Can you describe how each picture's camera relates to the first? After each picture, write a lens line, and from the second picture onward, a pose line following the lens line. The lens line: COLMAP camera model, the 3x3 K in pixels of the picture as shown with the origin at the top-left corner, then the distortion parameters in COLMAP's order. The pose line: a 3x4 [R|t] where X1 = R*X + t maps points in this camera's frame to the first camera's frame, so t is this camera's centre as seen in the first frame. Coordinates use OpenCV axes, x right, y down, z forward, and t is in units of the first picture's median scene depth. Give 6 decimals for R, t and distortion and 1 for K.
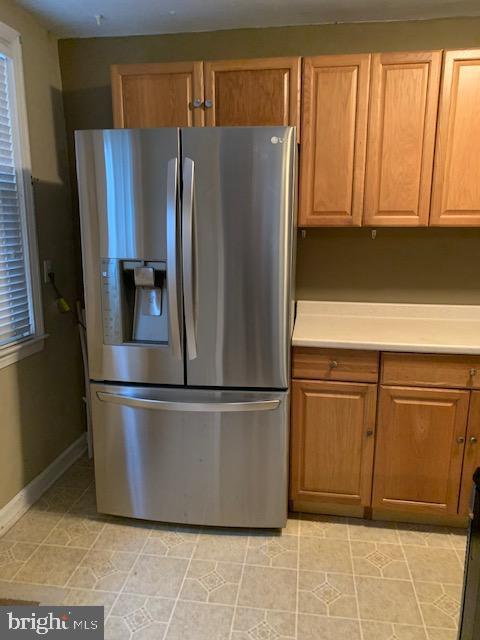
lens RADIAL K [[473.4, 0, 239.5], [0, 473.4, 326.2], [0, 0, 1]] dist [-0.001394, -0.003641]
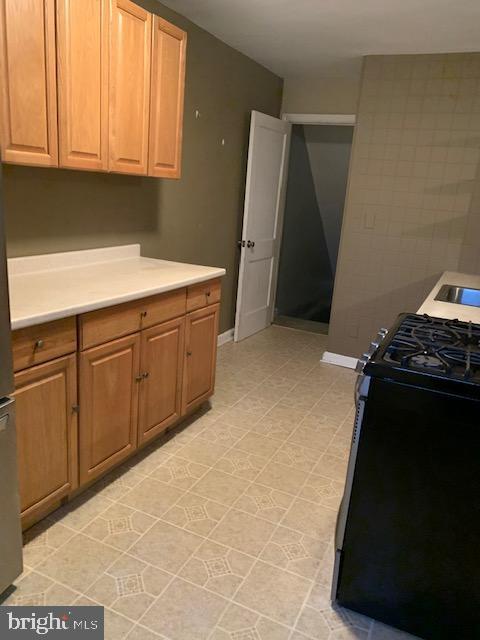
lens RADIAL K [[492.1, 0, 240.0], [0, 492.1, 320.0], [0, 0, 1]] dist [0.032506, -0.024050]
pose [[0.297993, -0.233465, 0.925578, -0.452712], [0.117350, 0.971235, 0.207201, -0.090587], [-0.947327, 0.046872, 0.316818, 0.416249]]
